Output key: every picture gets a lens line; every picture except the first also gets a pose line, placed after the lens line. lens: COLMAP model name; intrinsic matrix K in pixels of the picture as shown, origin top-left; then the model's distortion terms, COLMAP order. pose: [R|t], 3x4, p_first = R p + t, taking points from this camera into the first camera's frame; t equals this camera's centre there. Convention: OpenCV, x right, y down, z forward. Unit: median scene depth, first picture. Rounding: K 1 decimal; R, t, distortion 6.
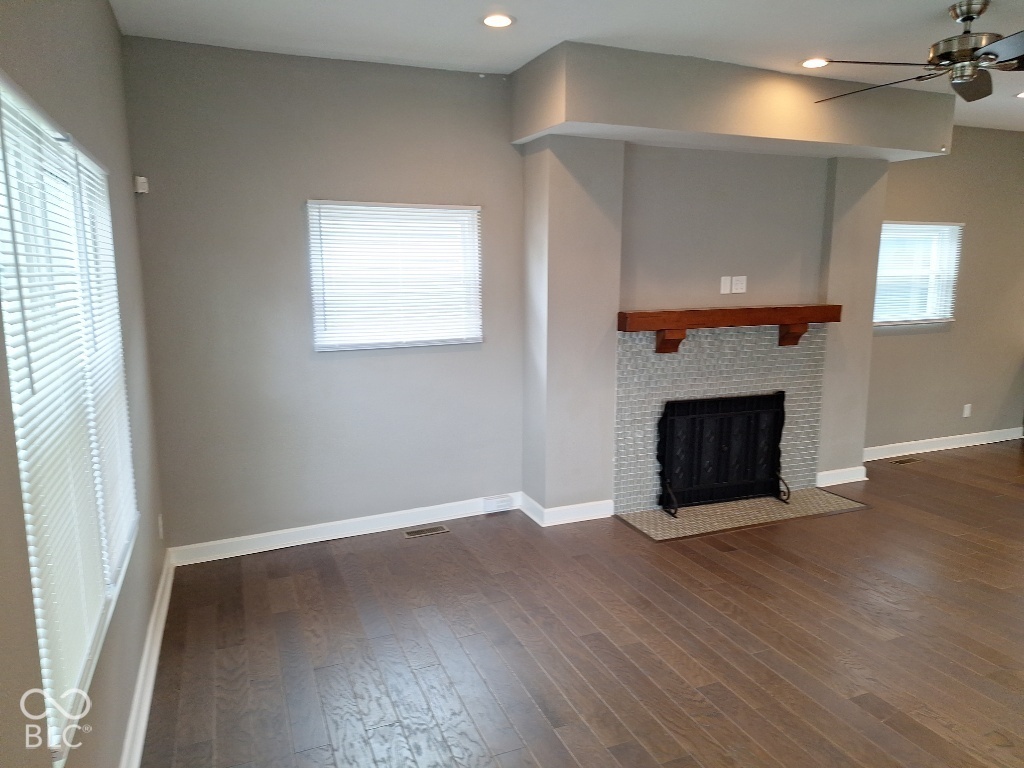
lens RADIAL K [[707.0, 0, 534.3], [0, 707.0, 354.5], [0, 0, 1]] dist [0.090263, -0.102140]
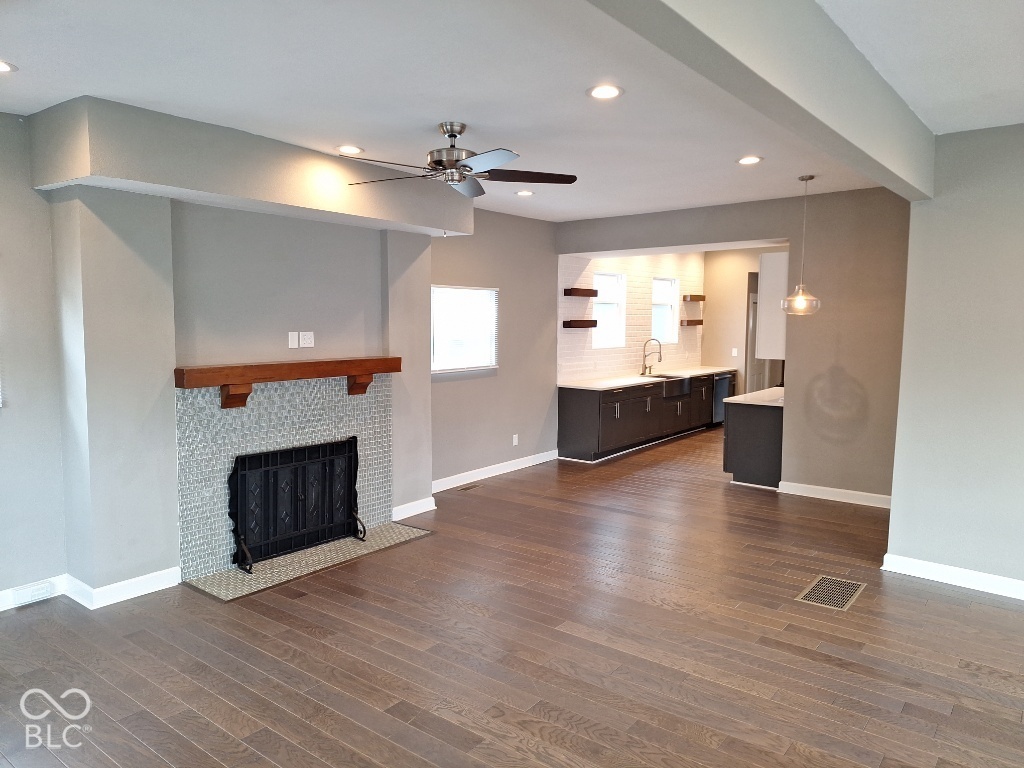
lens RADIAL K [[707.0, 0, 534.3], [0, 707.0, 354.5], [0, 0, 1]] dist [0.090263, -0.102140]
pose [[0.874066, -0.016499, 0.485527, 0.067479], [0.045896, 0.997757, -0.048719, -0.008334], [-0.483634, 0.064868, 0.872863, -0.086595]]
